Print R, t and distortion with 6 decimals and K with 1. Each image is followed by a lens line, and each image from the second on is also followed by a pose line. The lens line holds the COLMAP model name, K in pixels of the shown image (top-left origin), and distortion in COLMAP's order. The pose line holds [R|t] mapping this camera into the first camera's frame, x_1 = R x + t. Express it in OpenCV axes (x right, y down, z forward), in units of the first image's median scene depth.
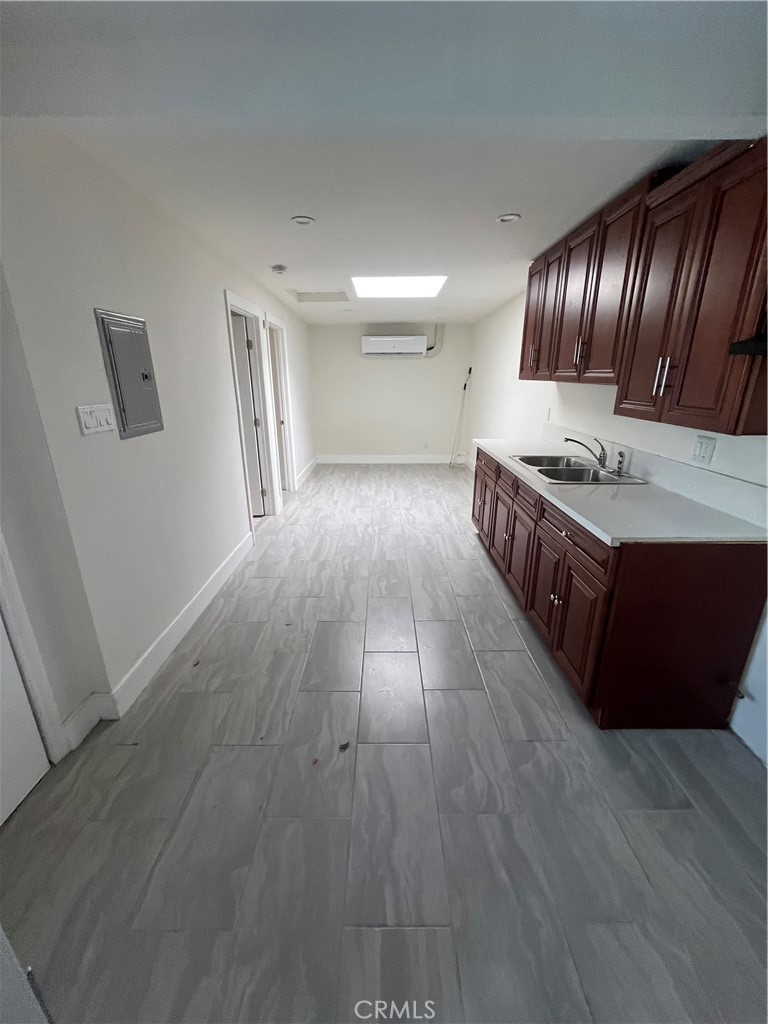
lens RADIAL K [[411.0, 0, 384.0], [0, 411.0, 513.2], [0, 0, 1]] dist [-0.001284, -0.000108]
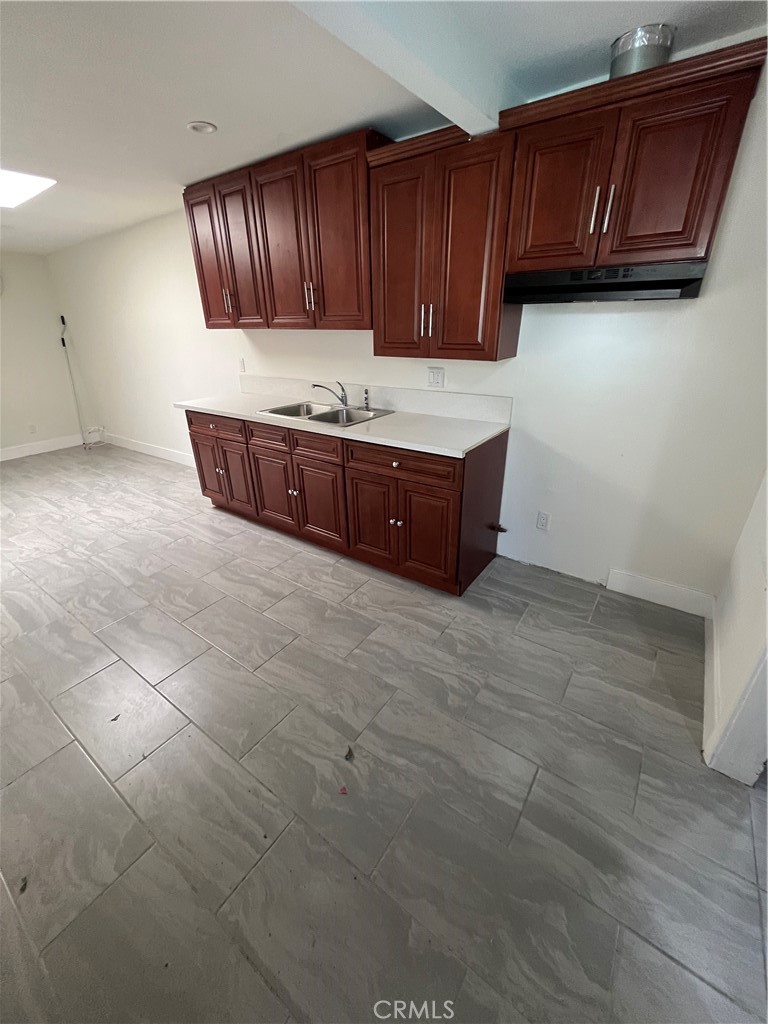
lens RADIAL K [[411.0, 0, 383.1], [0, 411.0, 511.5], [0, 0, 1]] dist [-0.001284, -0.000108]
pose [[0.582354, -0.348086, 0.734643, -0.314145], [0.272333, 0.935008, 0.227143, -0.064407], [-0.765963, 0.067790, 0.639301, 0.201589]]
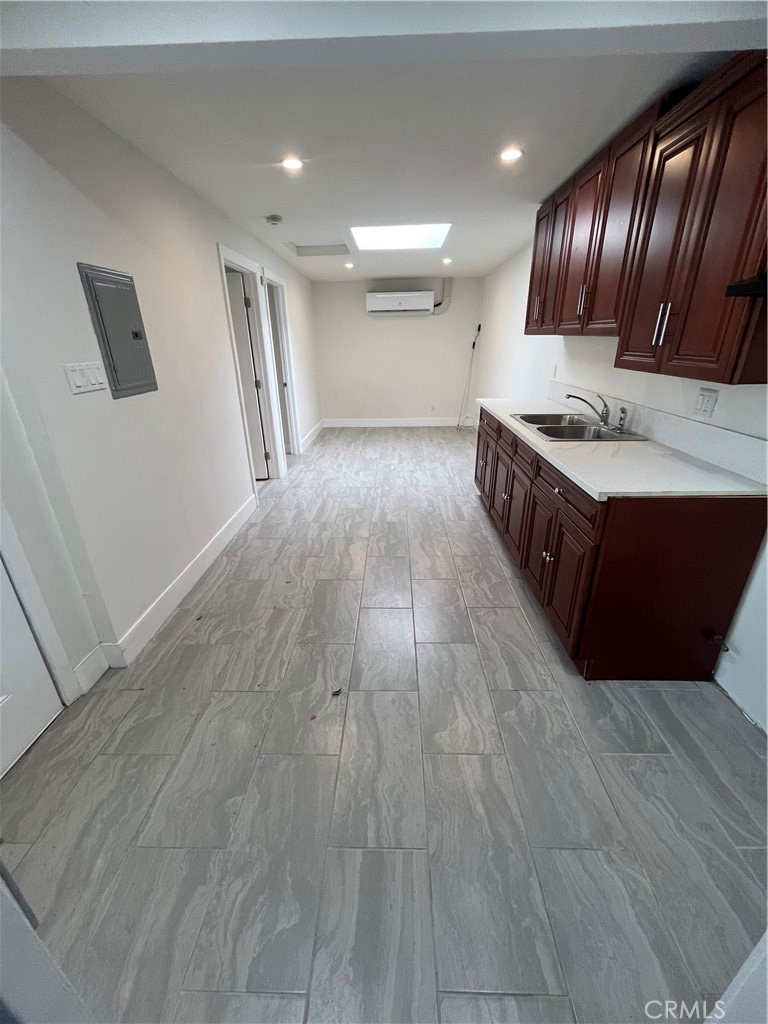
lens RADIAL K [[411.0, 0, 383.5], [0, 411.0, 512.8], [0, 0, 1]] dist [-0.001284, -0.000108]
pose [[0.999516, -0.002641, -0.031010, 0.034343], [0.005145, 0.996706, 0.080934, 0.013791], [0.030695, -0.081054, 0.996237, -0.003796]]
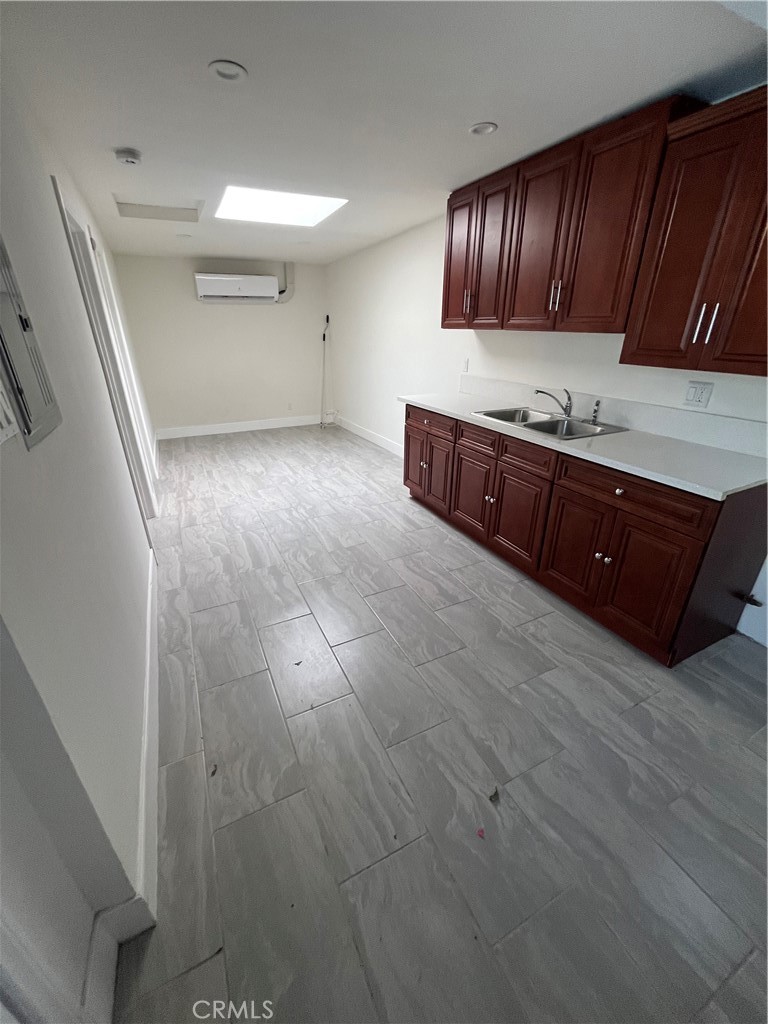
lens RADIAL K [[411.0, 0, 383.3], [0, 411.0, 512.0], [0, 0, 1]] dist [-0.001284, -0.000108]
pose [[0.896538, -0.183220, 0.403299, -0.310417], [0.140901, 0.981117, 0.132501, -0.074003], [-0.419960, -0.061967, 0.905424, 0.233830]]
